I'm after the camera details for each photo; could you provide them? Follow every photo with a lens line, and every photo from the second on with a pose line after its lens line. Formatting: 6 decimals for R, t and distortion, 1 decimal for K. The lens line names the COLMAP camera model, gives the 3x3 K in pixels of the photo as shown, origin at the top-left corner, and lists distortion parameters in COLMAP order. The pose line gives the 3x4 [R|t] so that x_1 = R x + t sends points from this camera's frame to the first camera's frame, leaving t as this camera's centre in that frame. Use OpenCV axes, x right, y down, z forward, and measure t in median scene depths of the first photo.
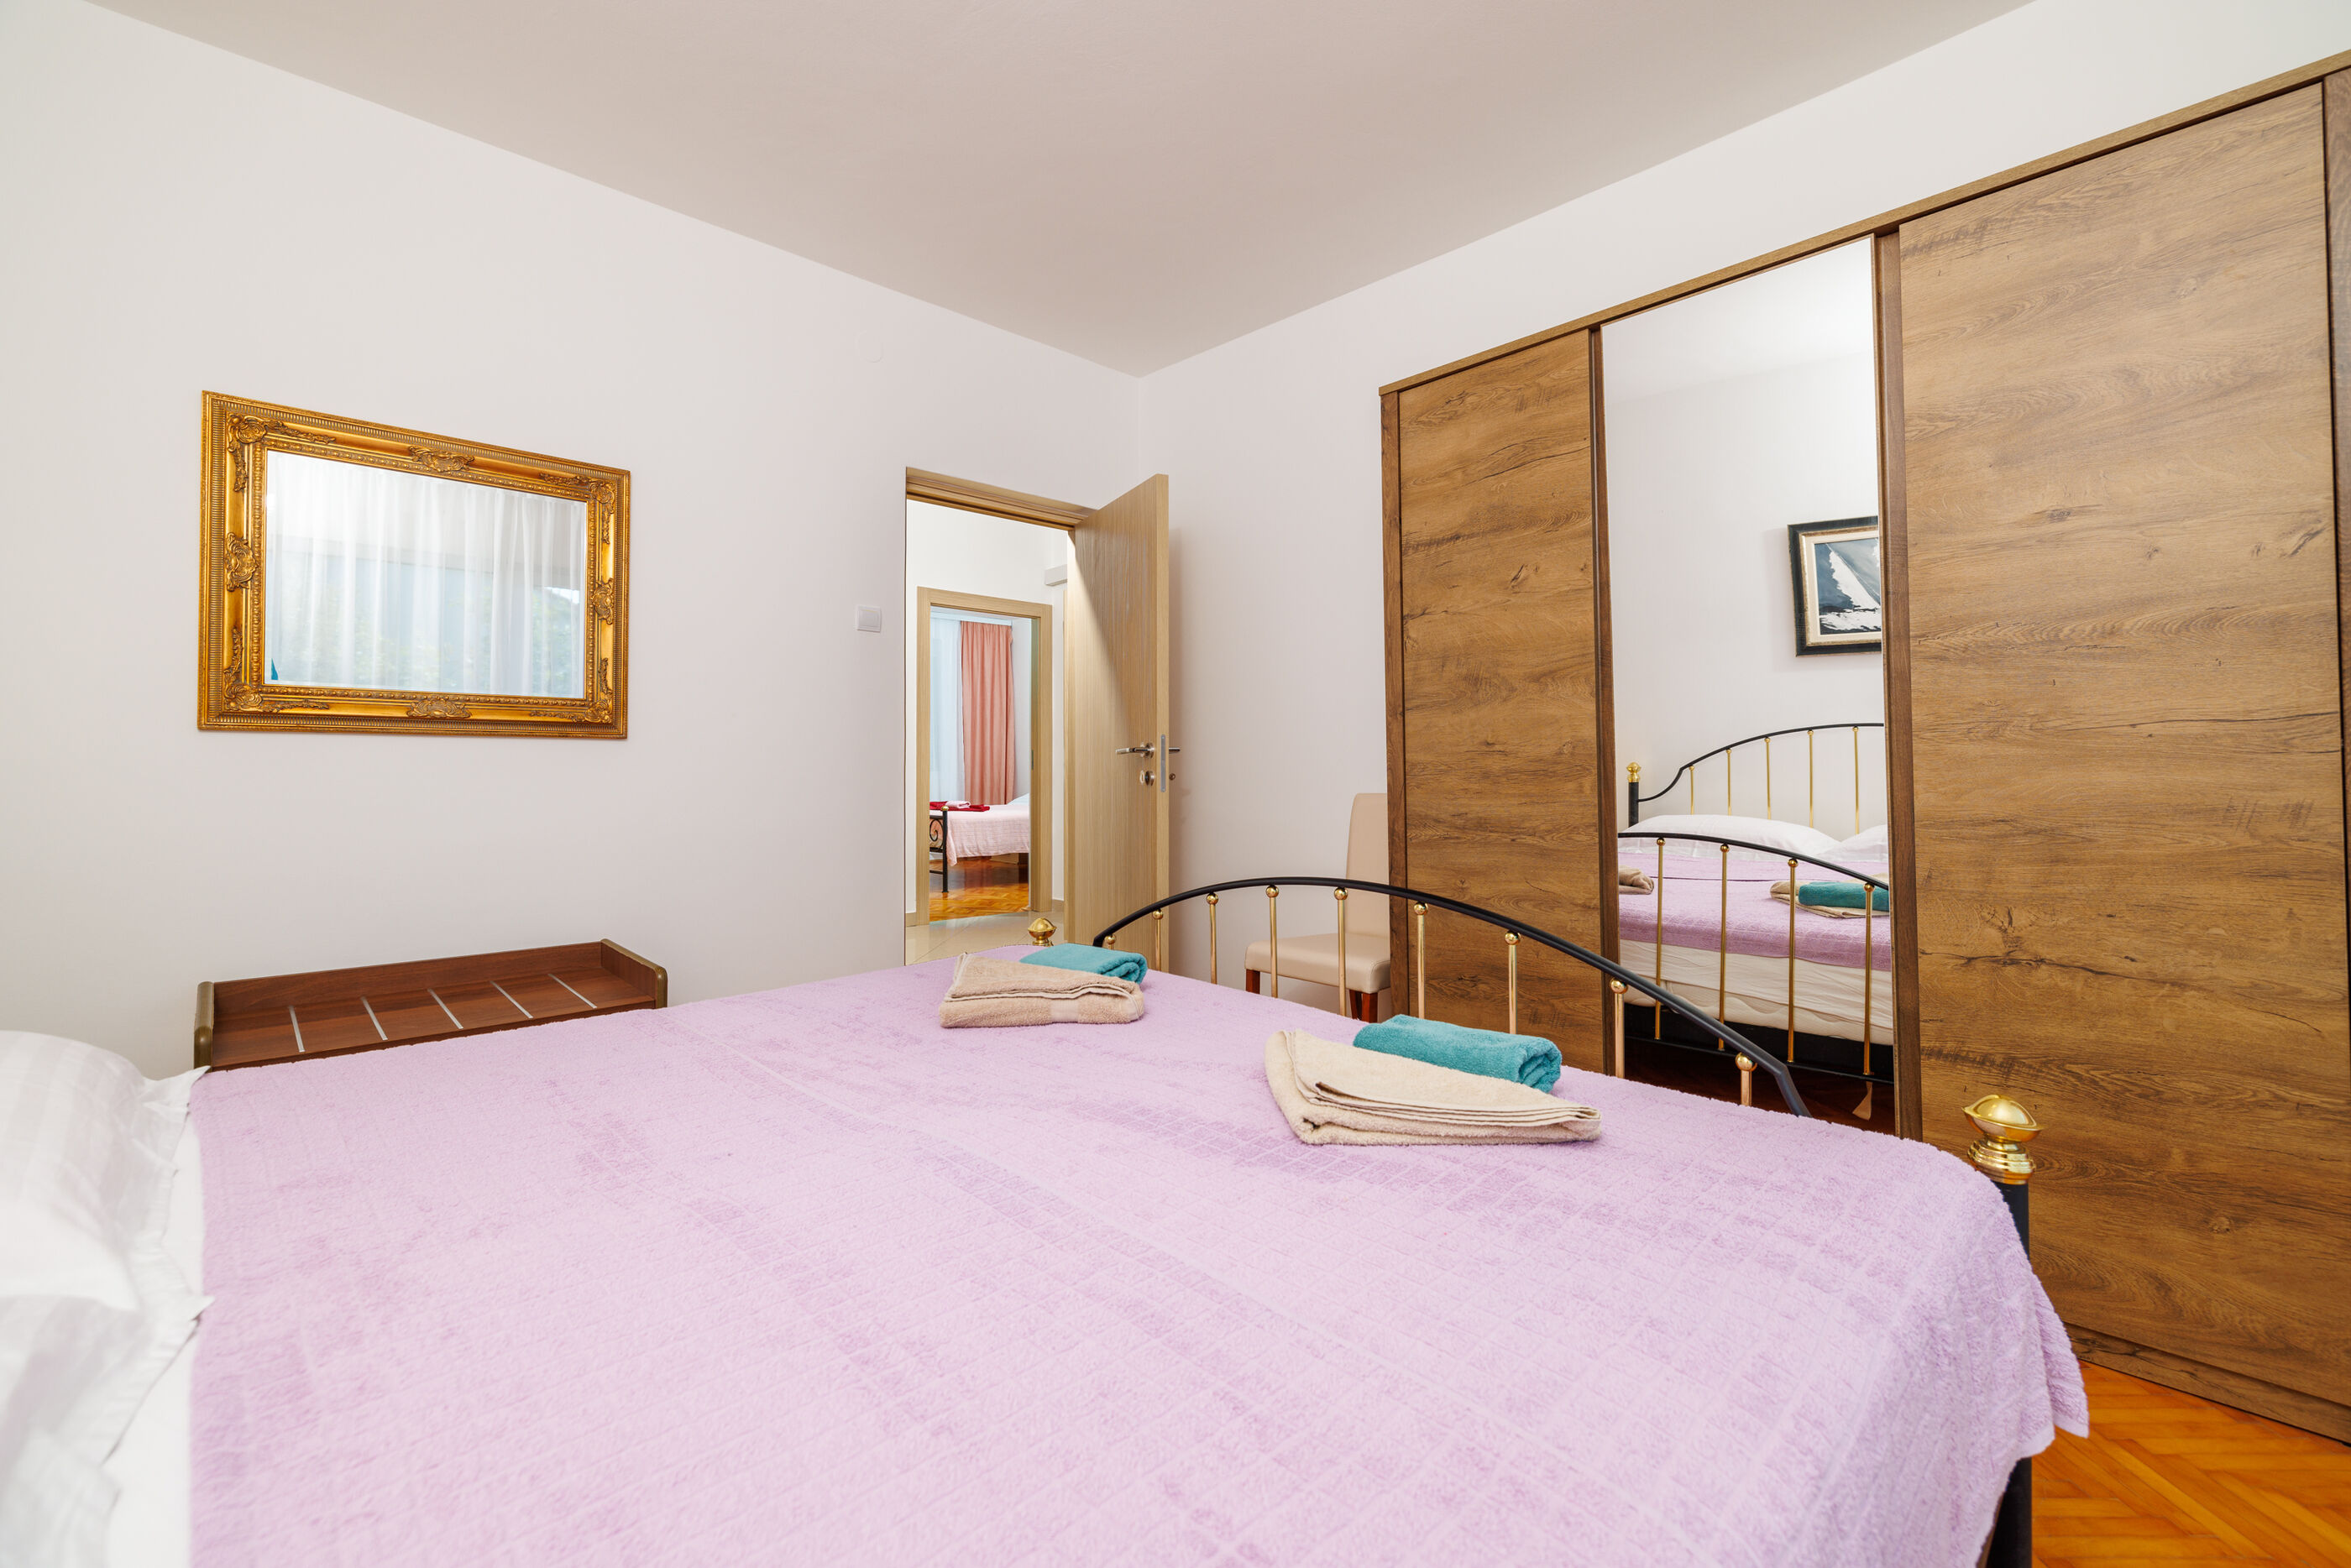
lens RADIAL K [[992.8, 0, 1185.8], [0, 992.8, 751.1], [0, 0, 1]] dist [0.000528, -0.000197]
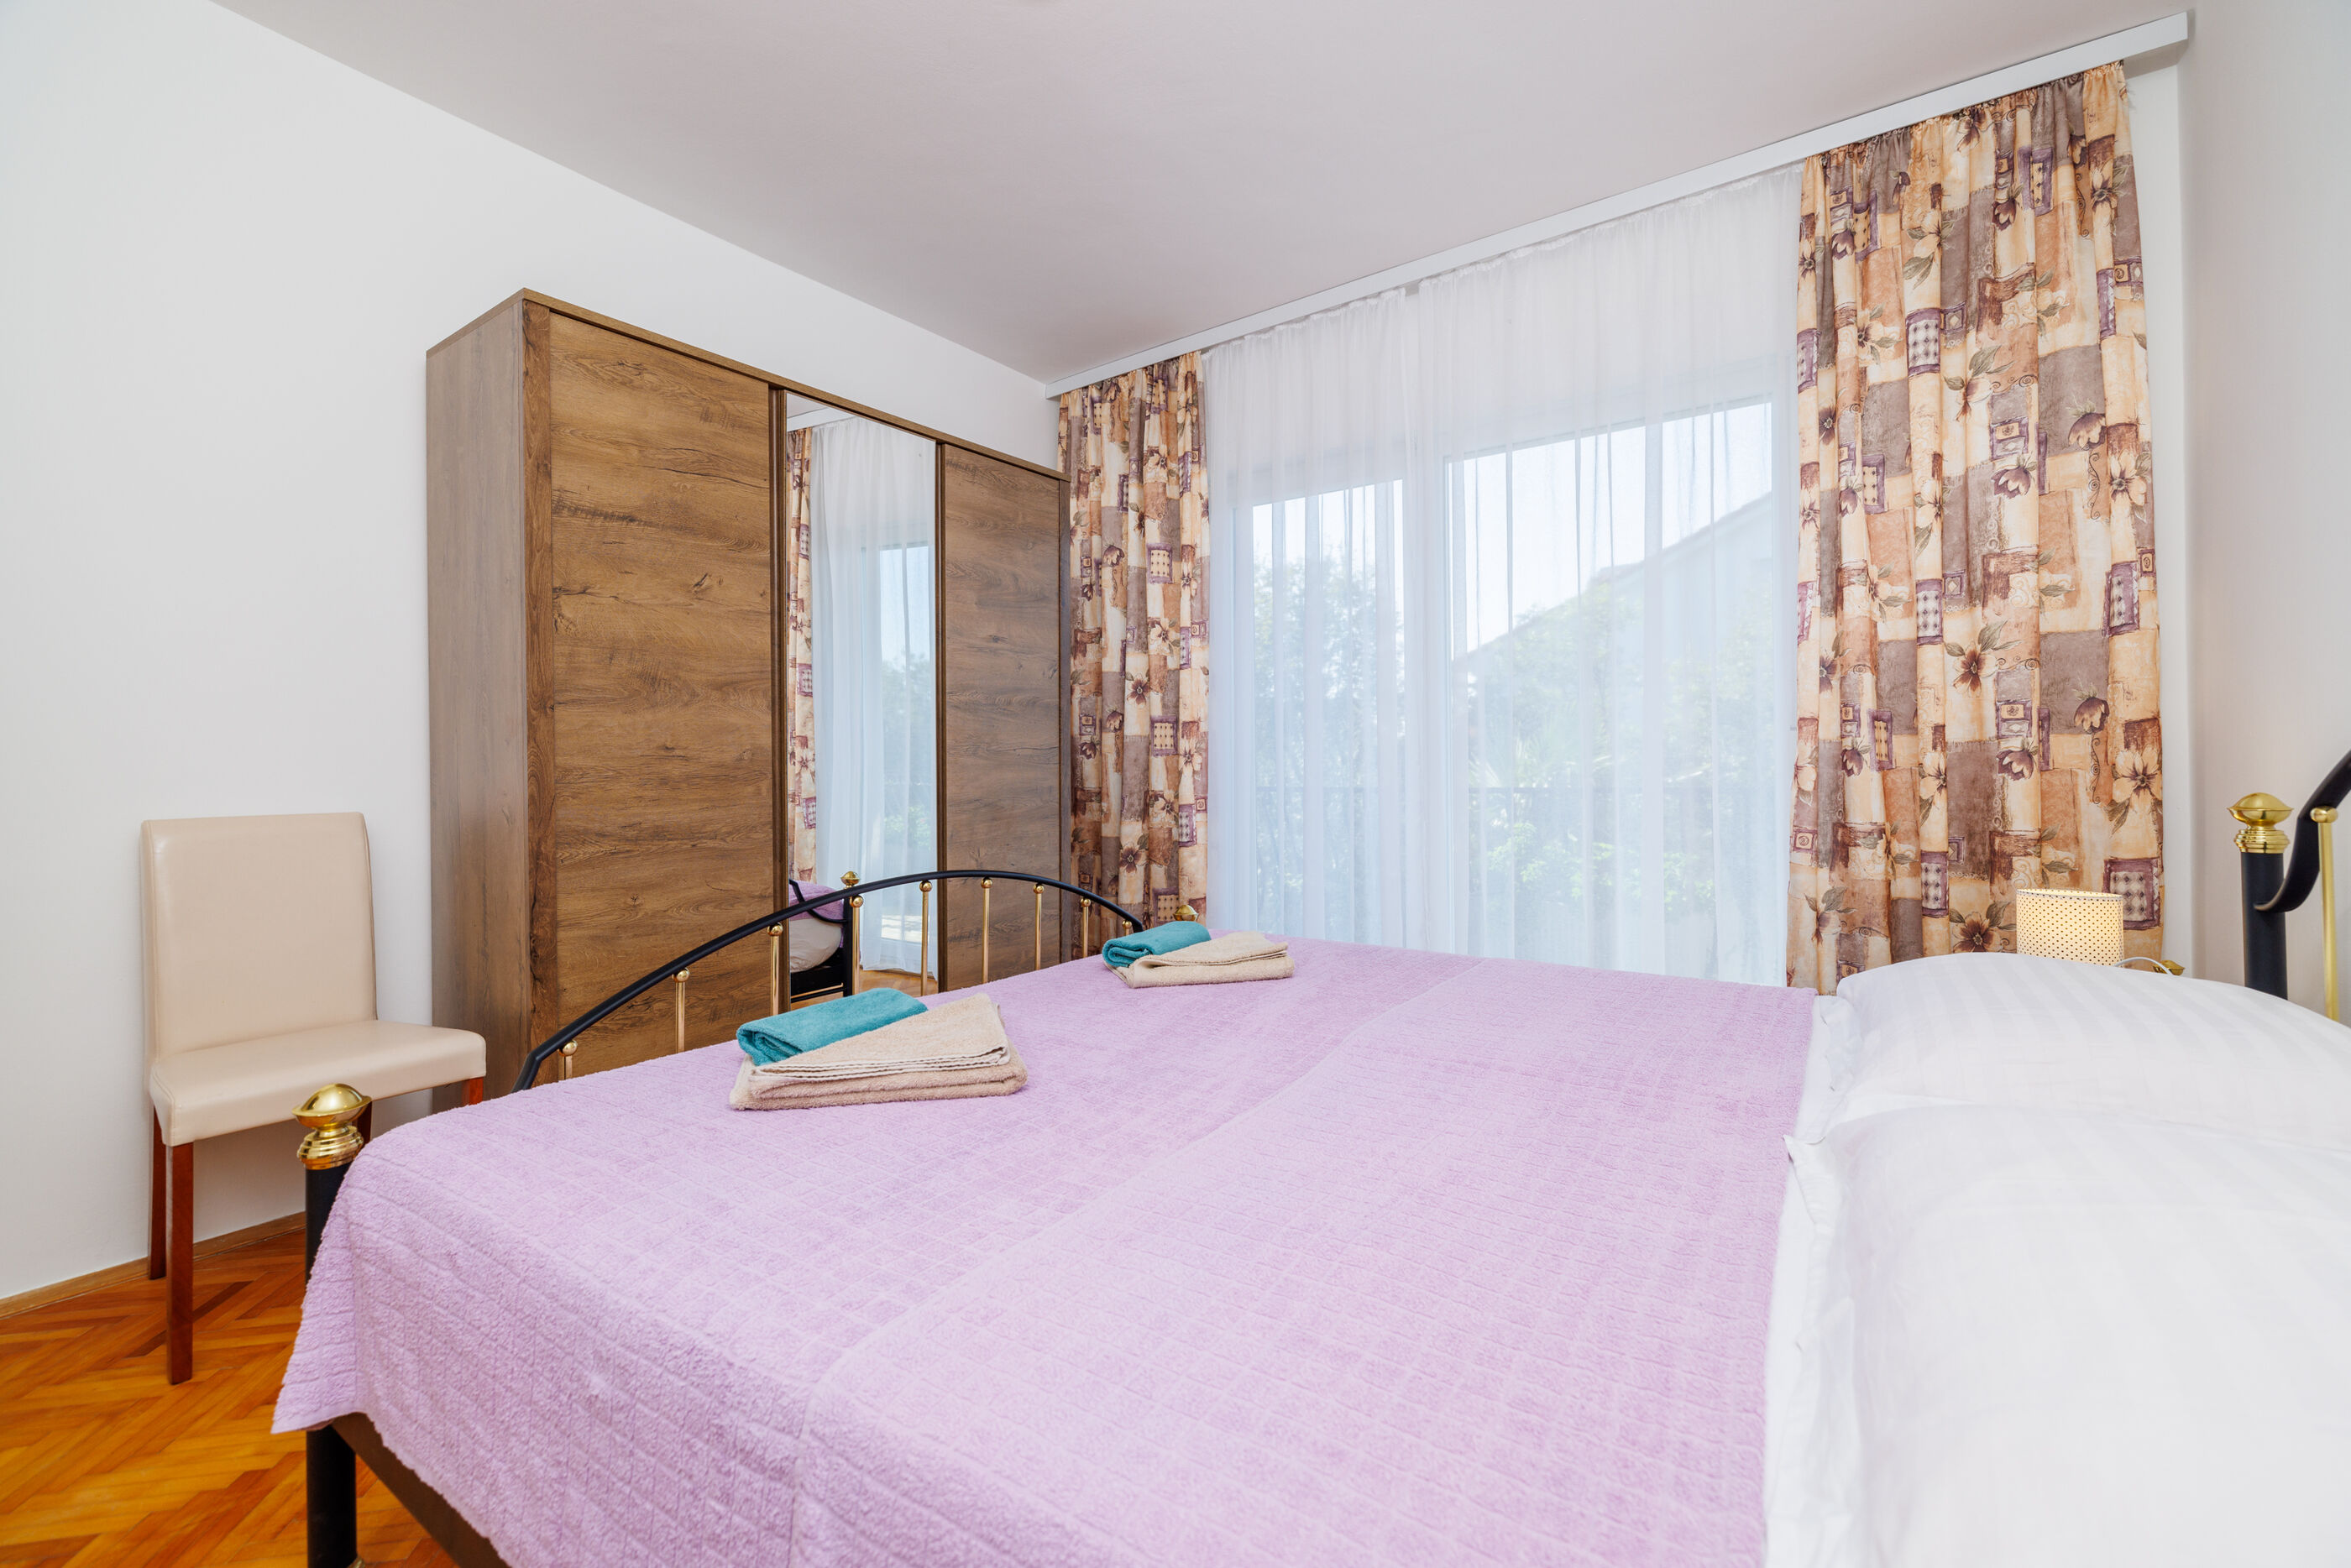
lens RADIAL K [[992.8, 0, 1185.8], [0, 992.8, 751.1], [0, 0, 1]] dist [0.000528, -0.000197]
pose [[-0.205174, 0.019439, 0.978532, -0.747473], [-0.008639, 0.999728, -0.021671, 0.012037], [-0.978687, -0.012900, -0.204950, 0.720741]]
